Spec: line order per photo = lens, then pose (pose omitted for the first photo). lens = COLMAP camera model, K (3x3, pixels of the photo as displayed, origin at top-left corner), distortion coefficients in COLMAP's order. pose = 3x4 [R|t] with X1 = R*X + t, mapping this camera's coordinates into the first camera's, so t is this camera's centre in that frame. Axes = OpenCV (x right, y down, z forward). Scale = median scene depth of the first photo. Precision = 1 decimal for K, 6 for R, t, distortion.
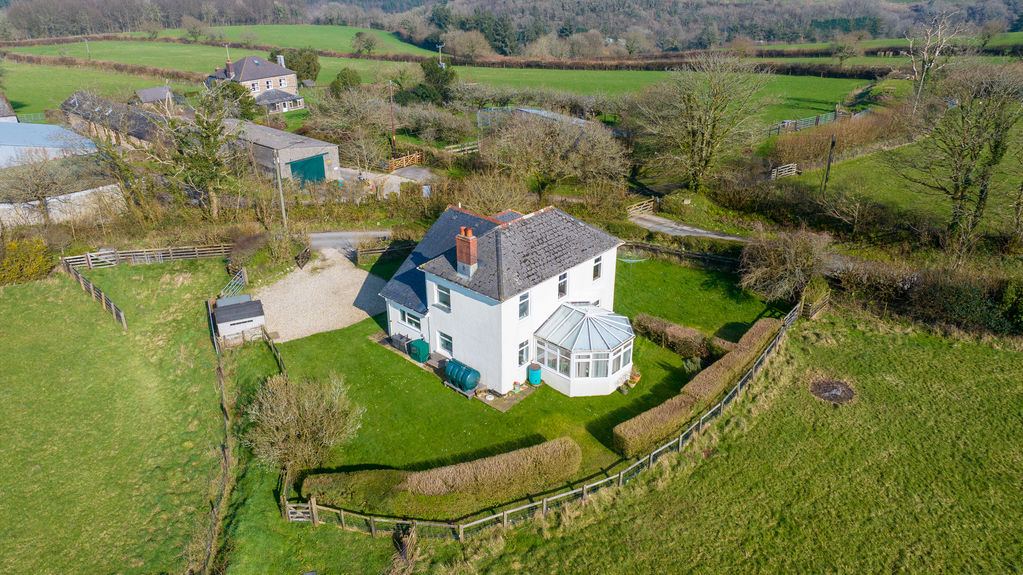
lens RADIAL K [[704.7, 0, 512.1], [0, 704.7, 284.1], [0, 0, 1]] dist [-0.025582, 0.012302]
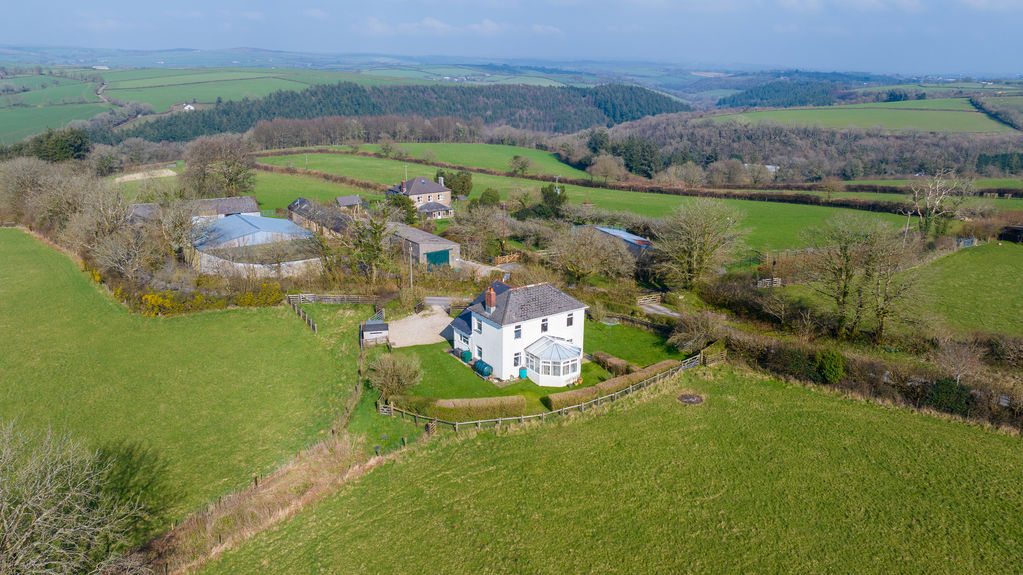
lens RADIAL K [[704.7, 0, 509.6], [0, 704.7, 286.5], [0, 0, 1]] dist [-0.025582, 0.012302]
pose [[0.971050, 0.076080, -0.226437, 0.241385], [-0.109347, 0.984351, -0.138192, 0.102108], [0.212380, 0.158952, 0.964173, -0.479794]]
